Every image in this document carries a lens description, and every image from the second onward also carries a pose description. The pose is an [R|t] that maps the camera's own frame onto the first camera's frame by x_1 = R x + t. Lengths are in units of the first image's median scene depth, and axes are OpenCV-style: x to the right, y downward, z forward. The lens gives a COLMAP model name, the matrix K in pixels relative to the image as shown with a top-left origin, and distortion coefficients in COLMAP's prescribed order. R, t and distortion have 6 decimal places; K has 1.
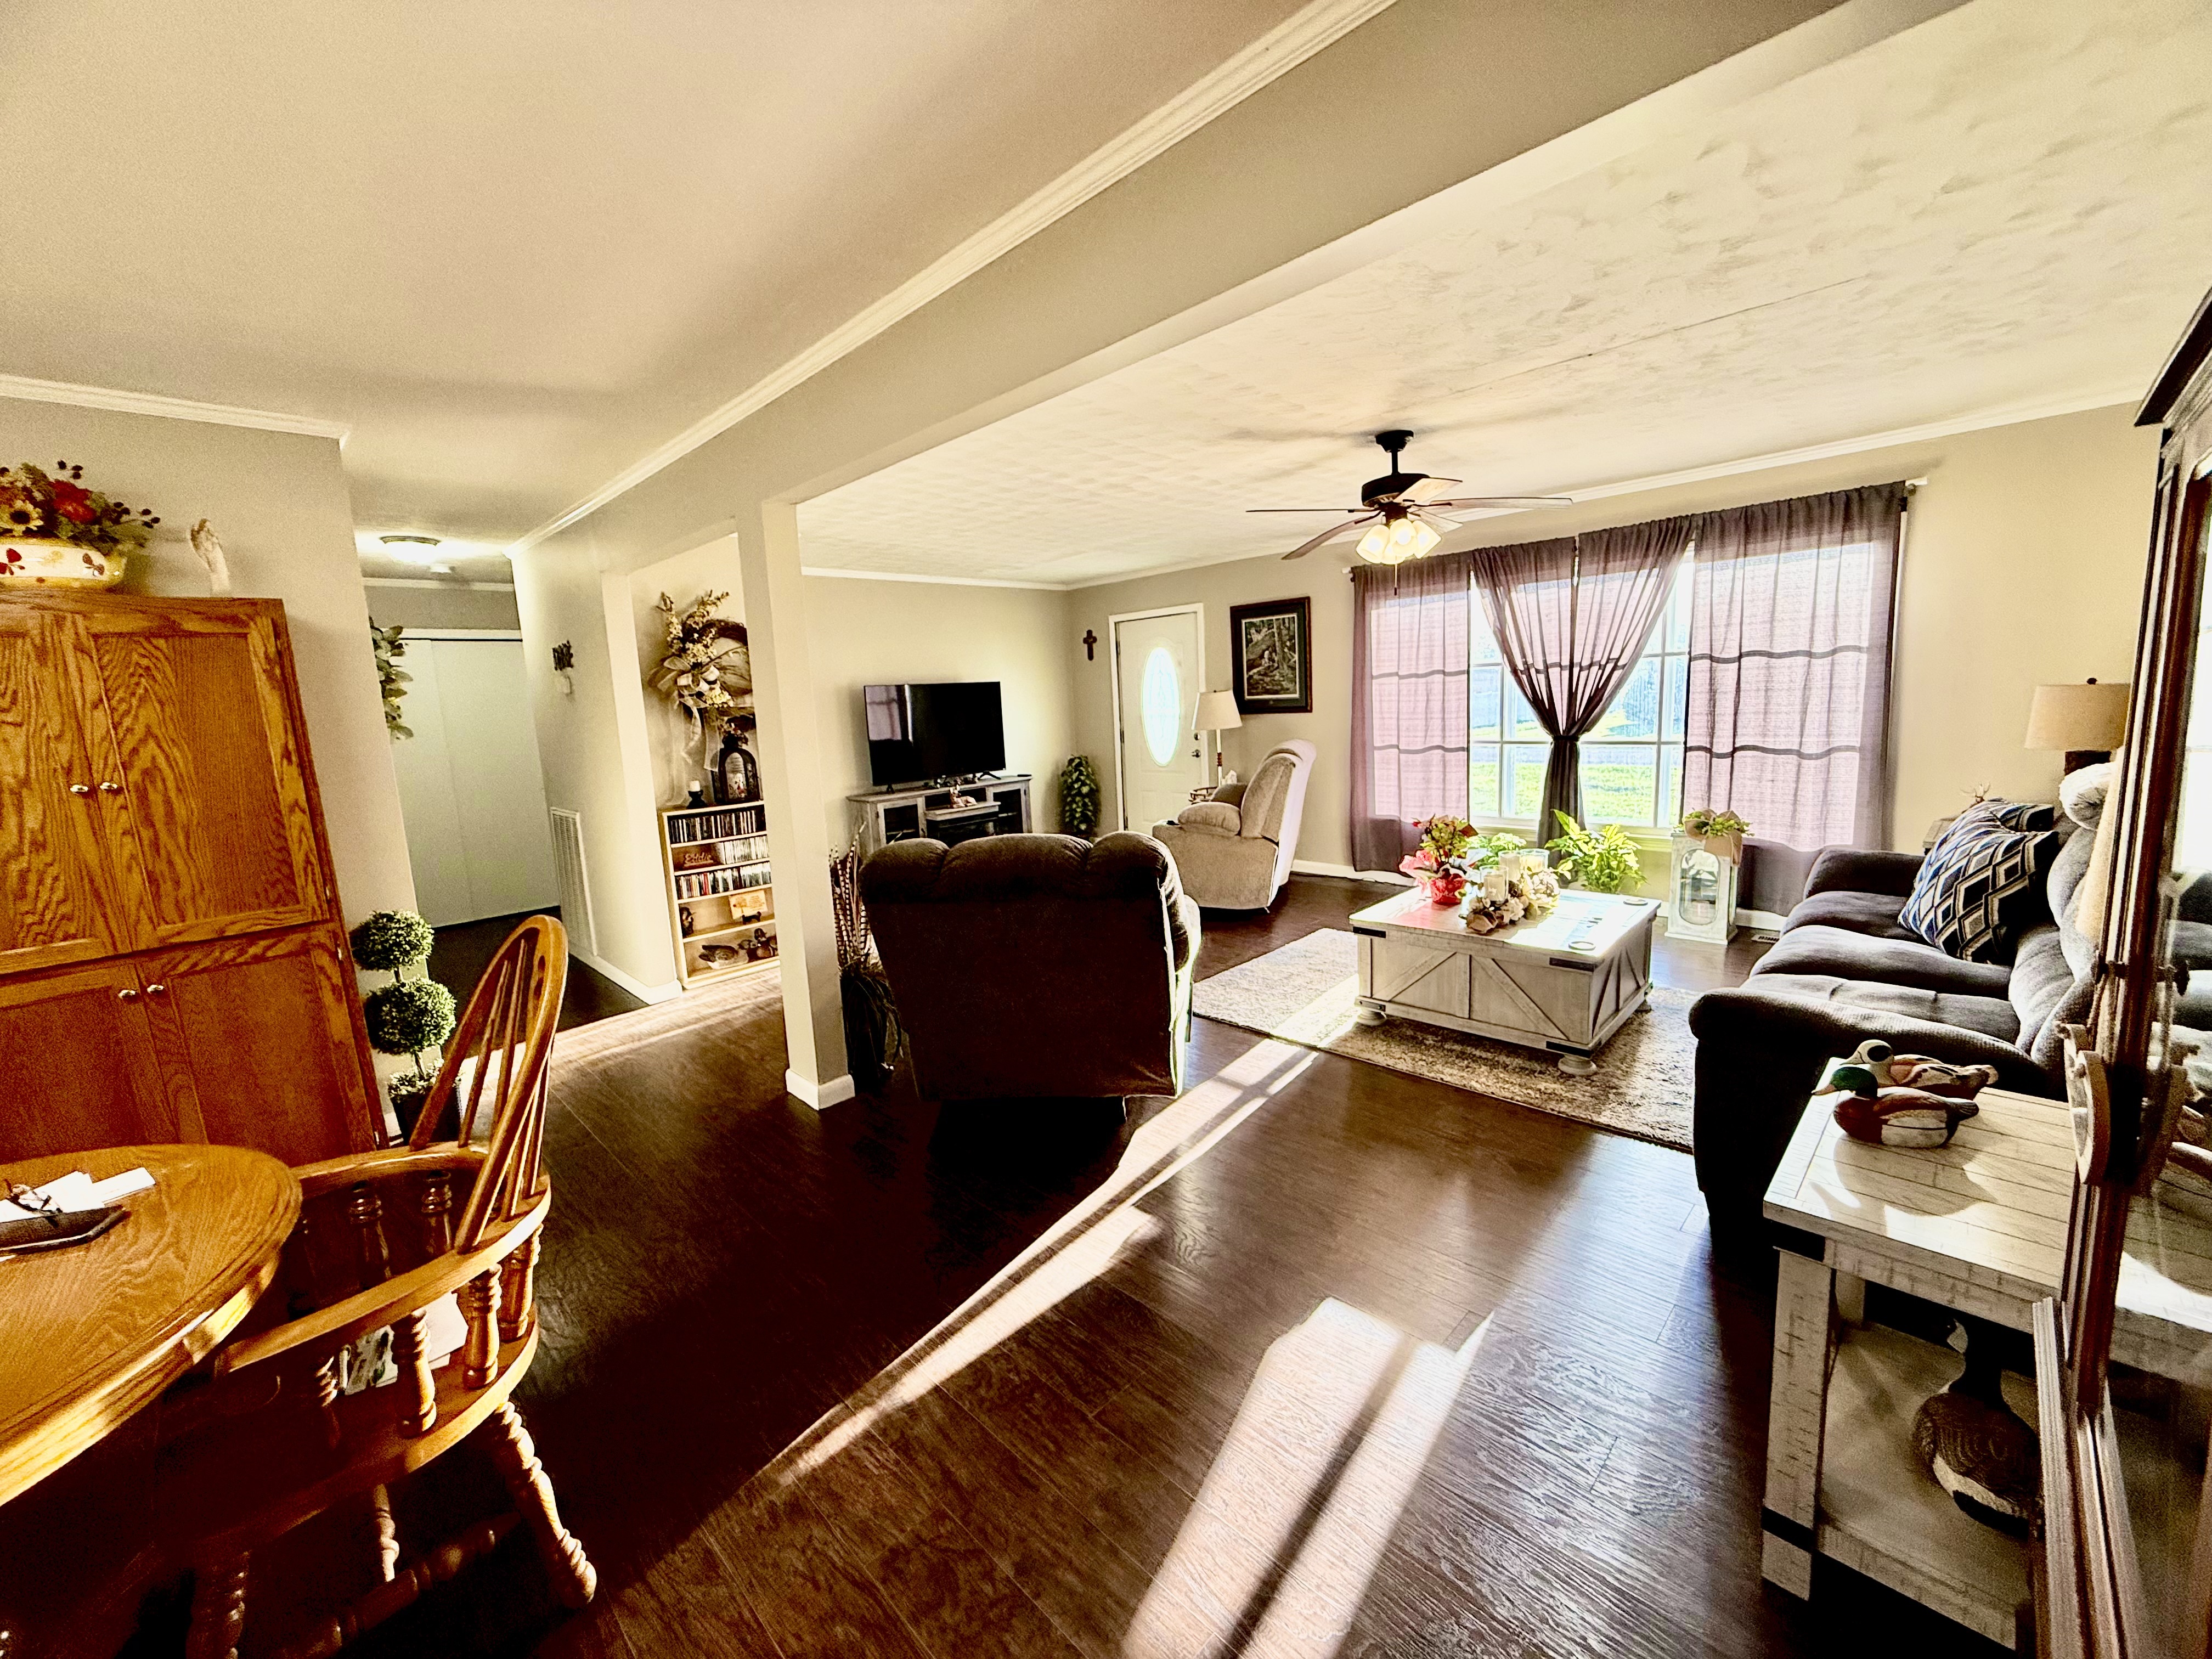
lens RADIAL K [[880.9, 0, 1100.6], [0, 880.9, 826.7], [0, 0, 1]] dist [-0.000289, -0.000161]
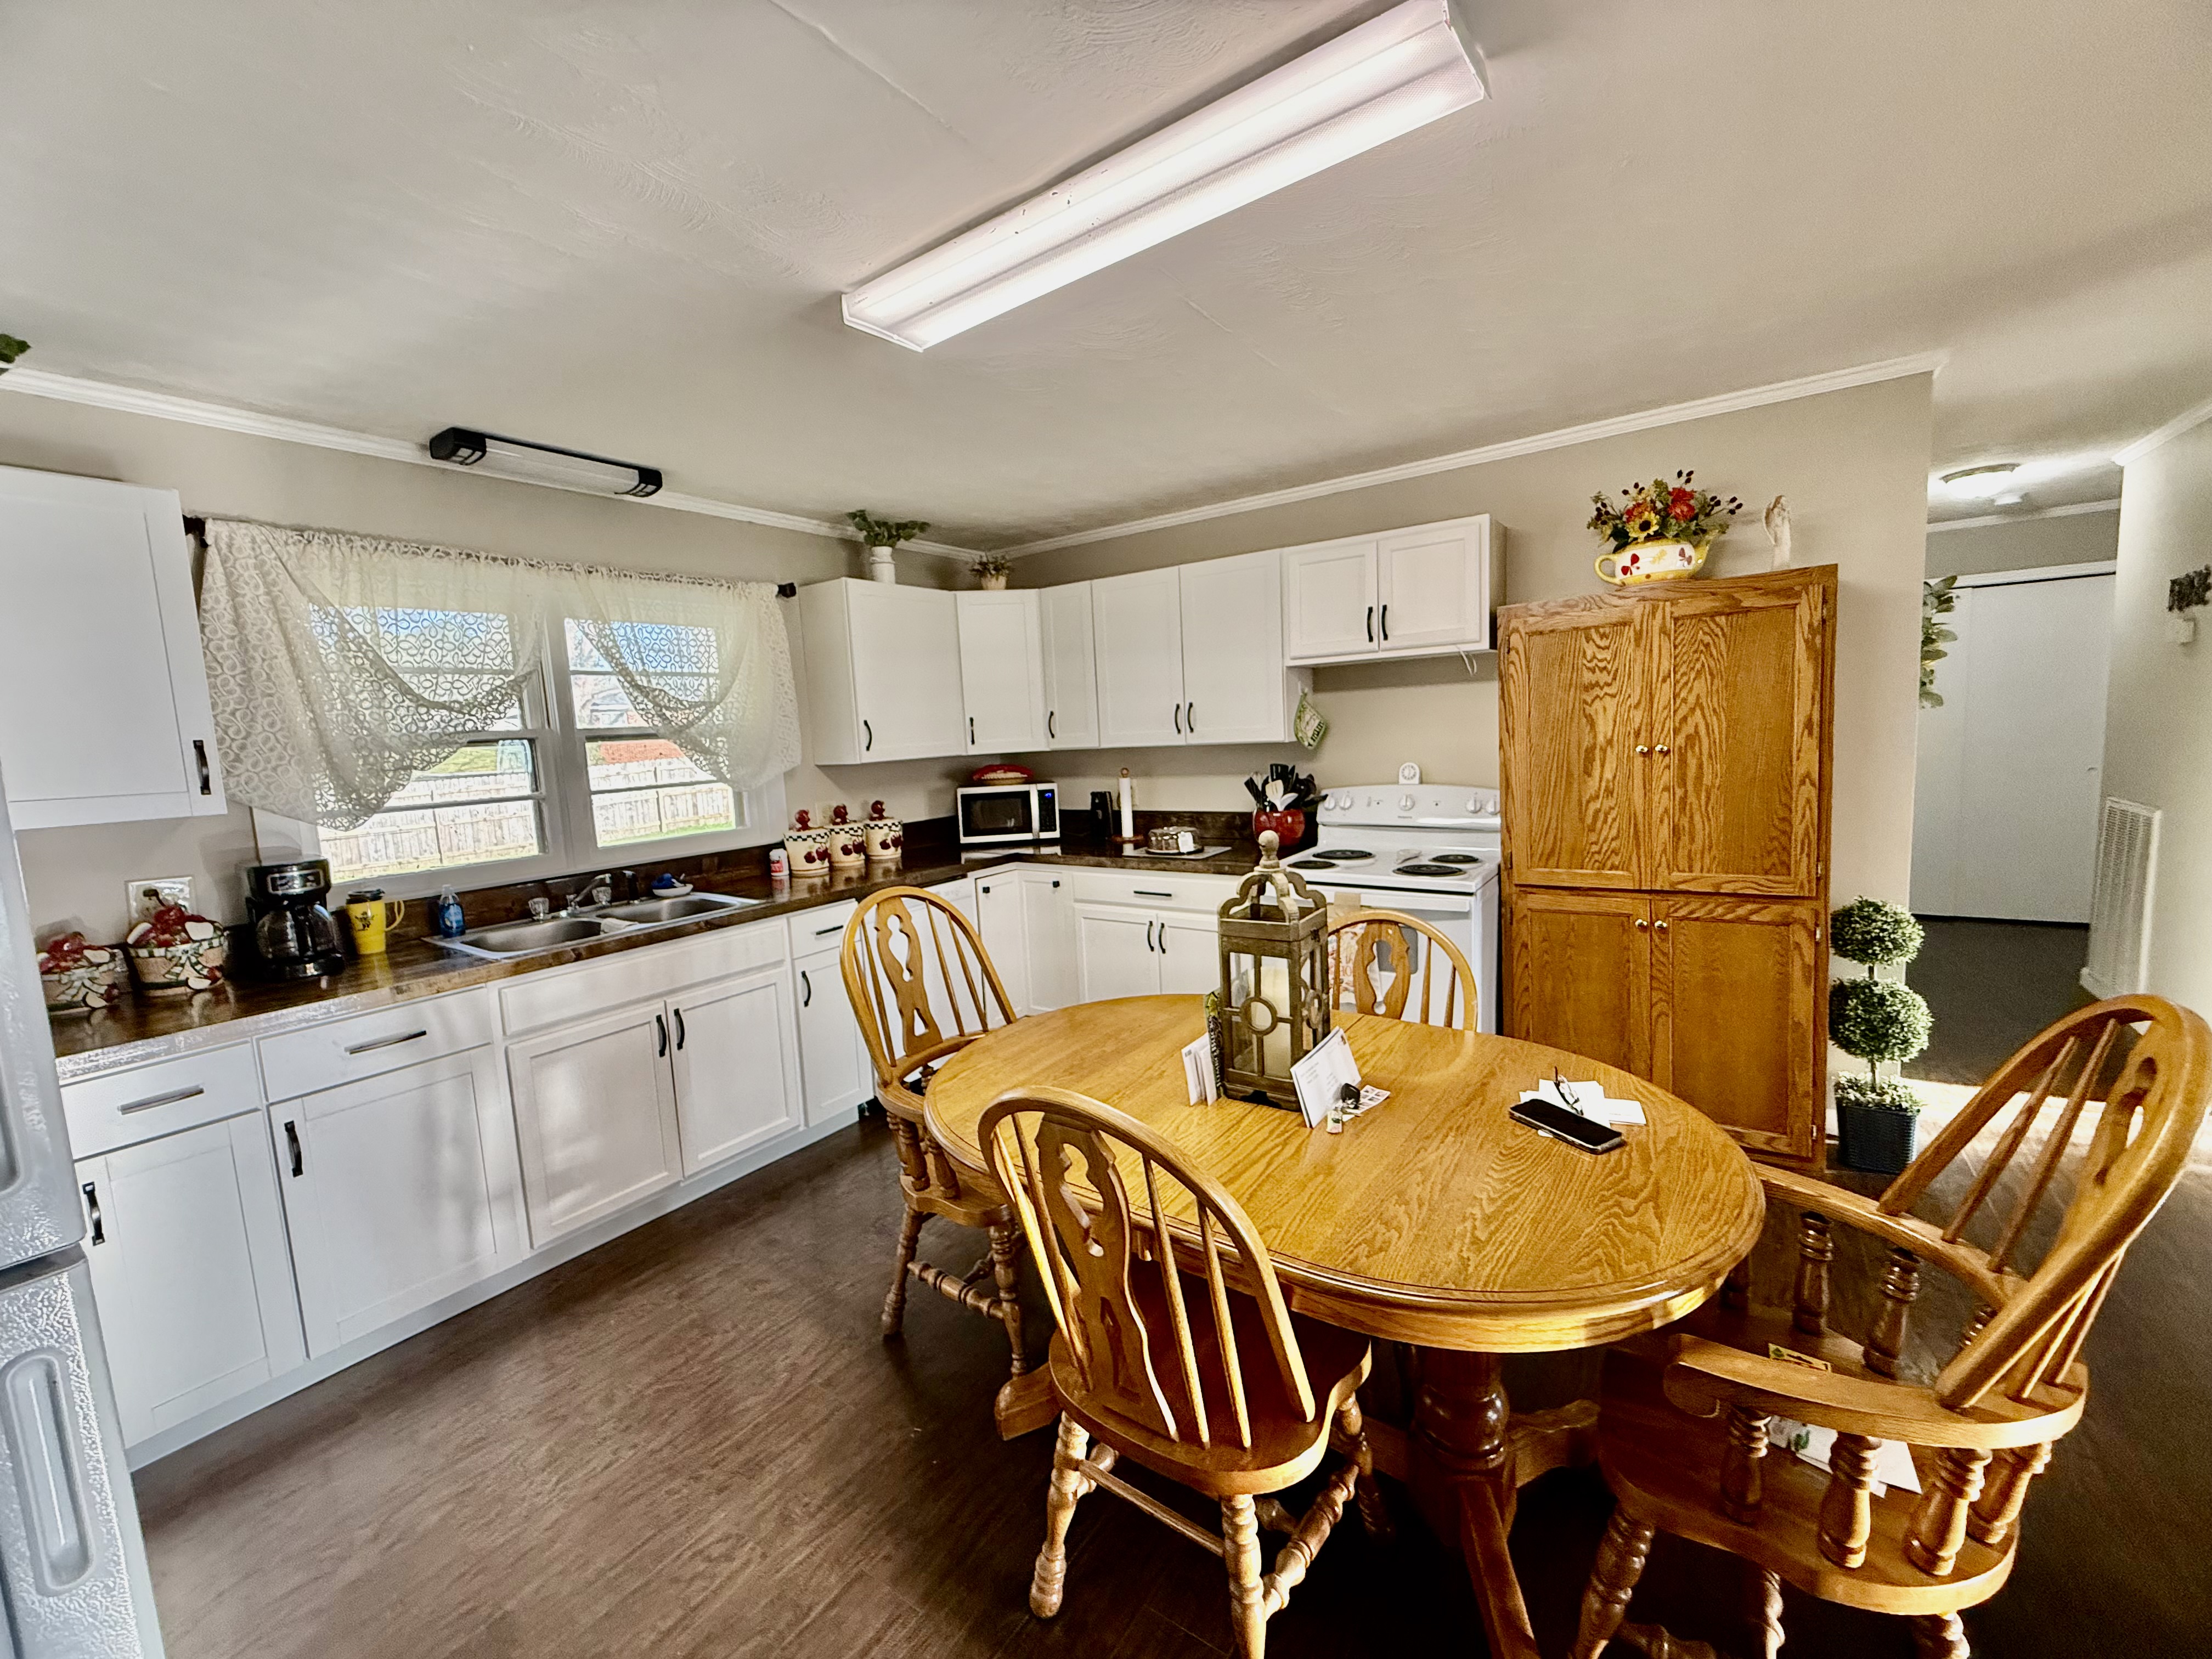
lens RADIAL K [[880.9, 0, 1102.3], [0, 880.9, 825.3], [0, 0, 1]] dist [-0.000289, -0.000161]
pose [[0.177723, 0.146489, -0.973116, -0.083768], [-0.100898, 0.986360, 0.130056, -0.018471], [0.978894, 0.075072, 0.190079, 0.045130]]
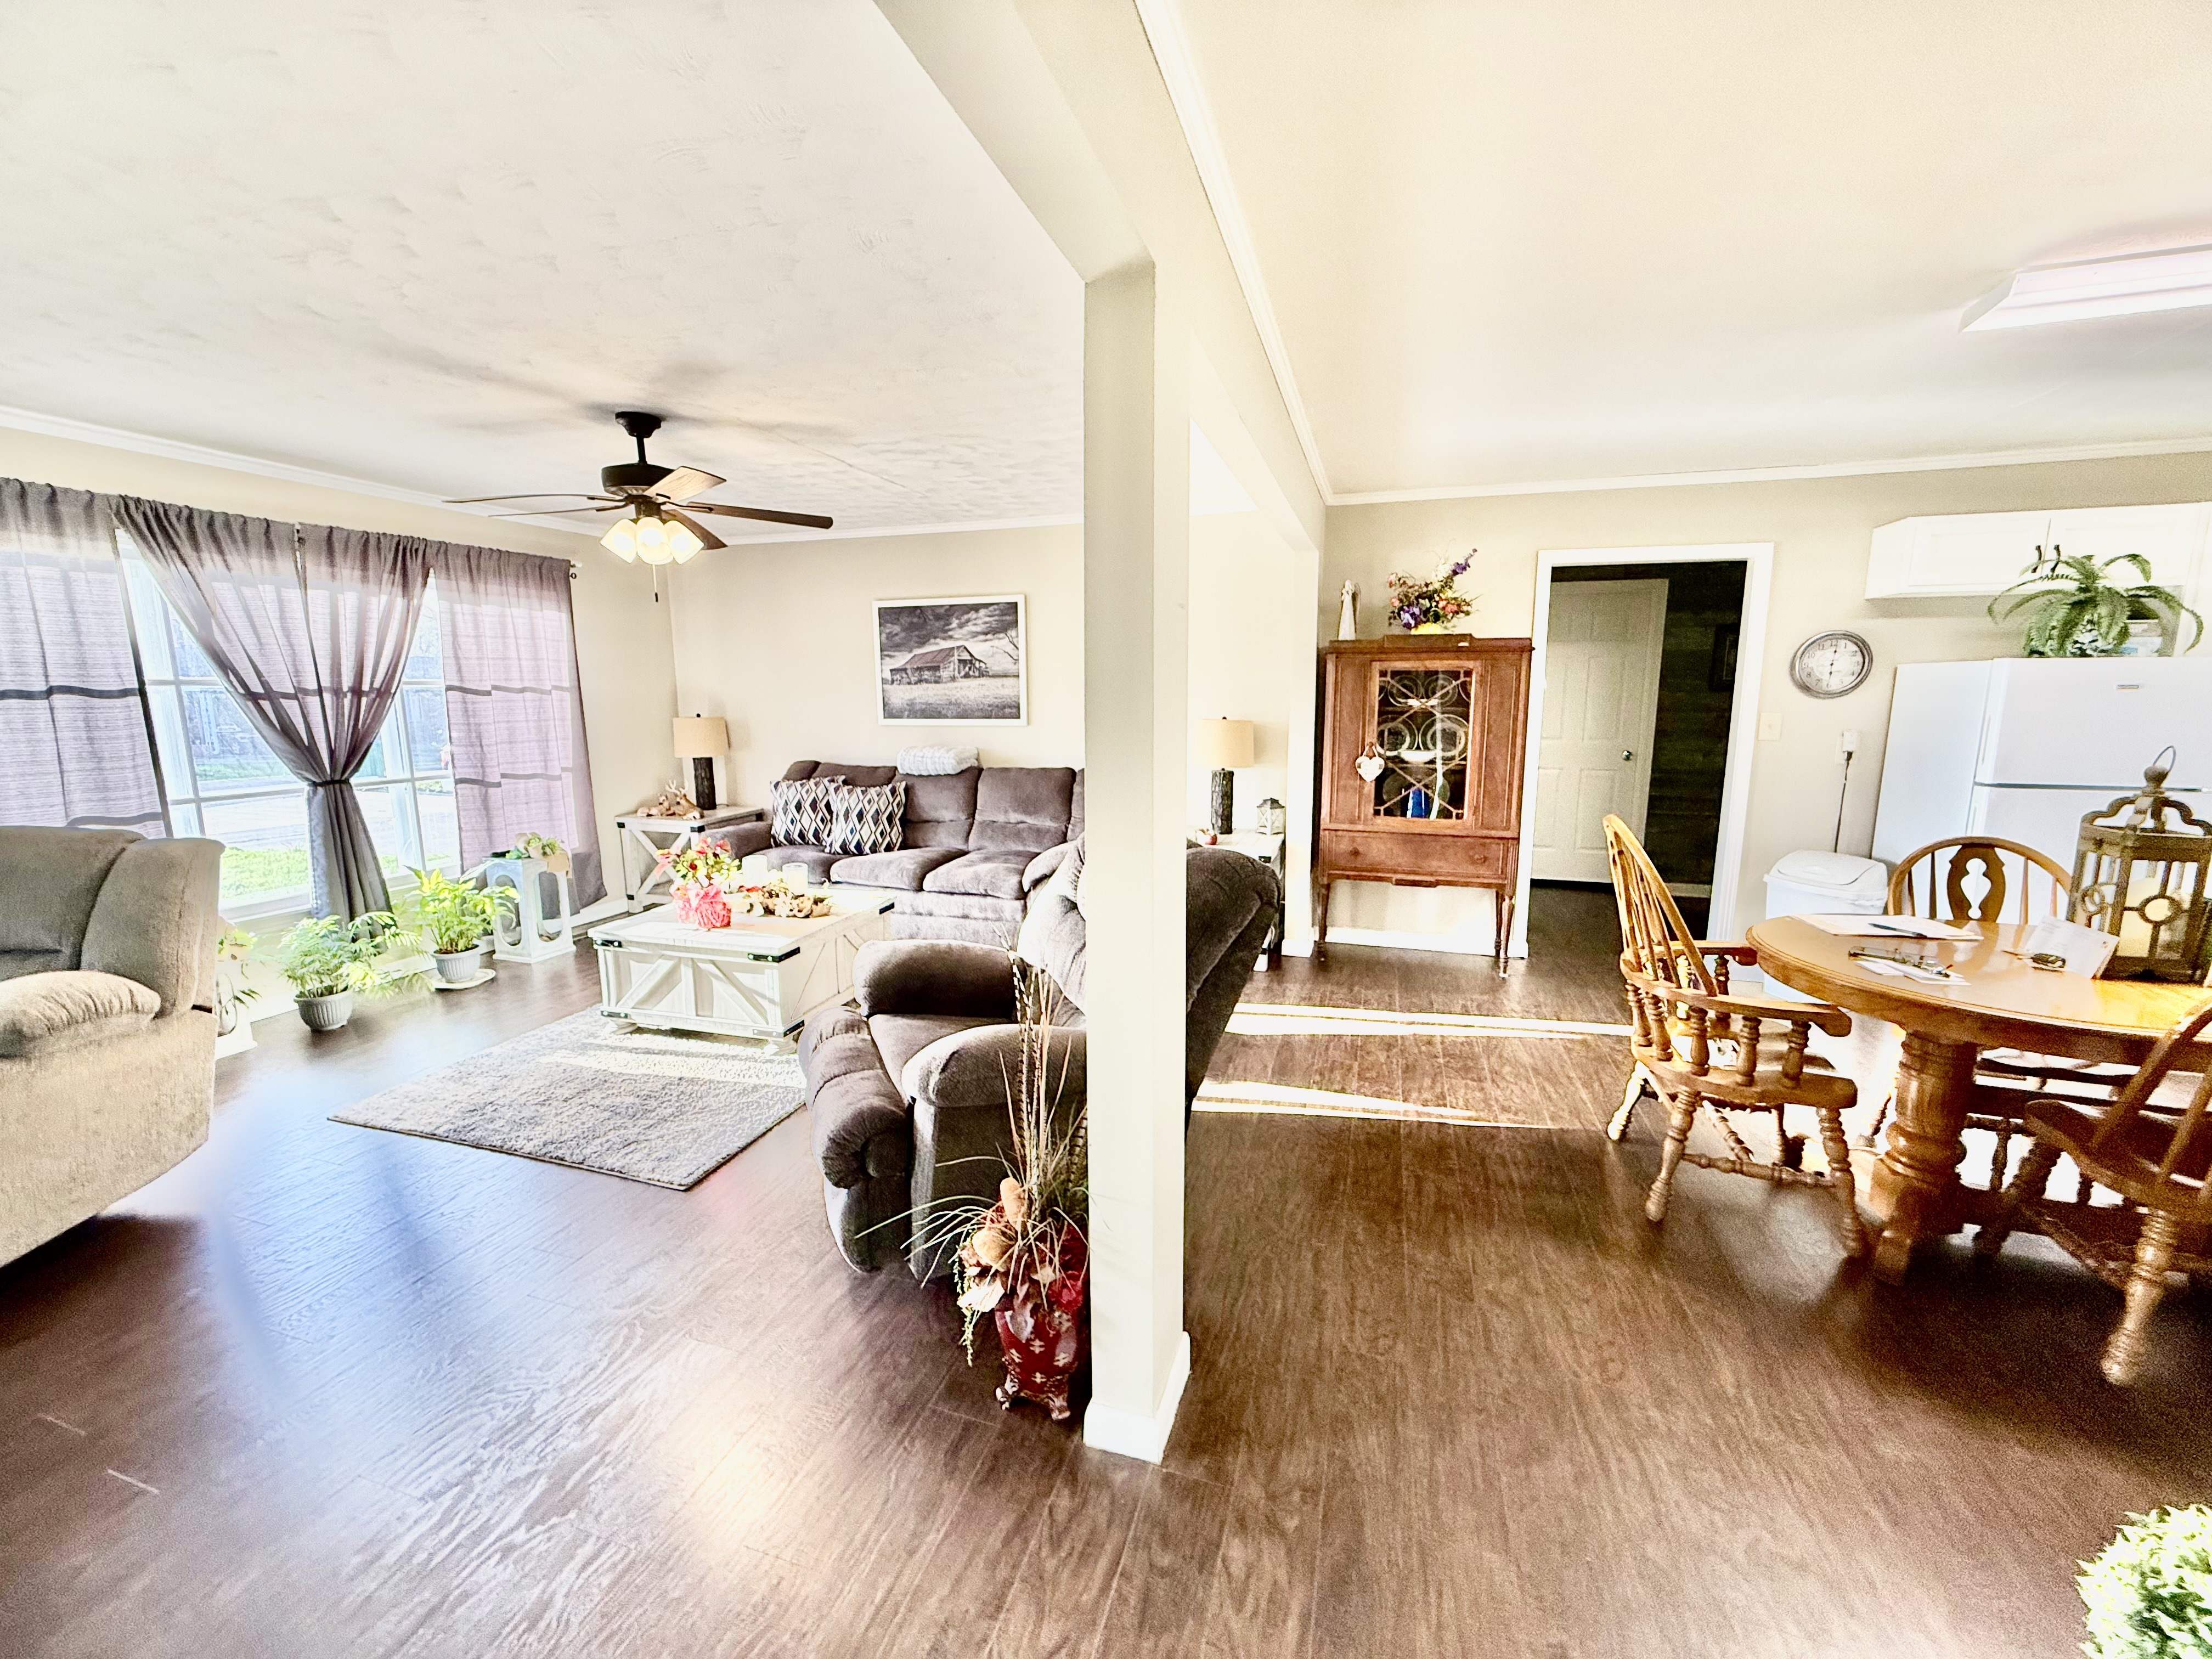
lens RADIAL K [[880.9, 0, 1104.8], [0, 880.9, 827.7], [0, 0, 1]] dist [-0.000289, -0.000161]
pose [[-0.459321, -0.088097, 0.883891, -0.876335], [0.157821, 0.971144, 0.178807, -0.168588], [-0.874137, 0.221626, -0.432164, 1.354149]]
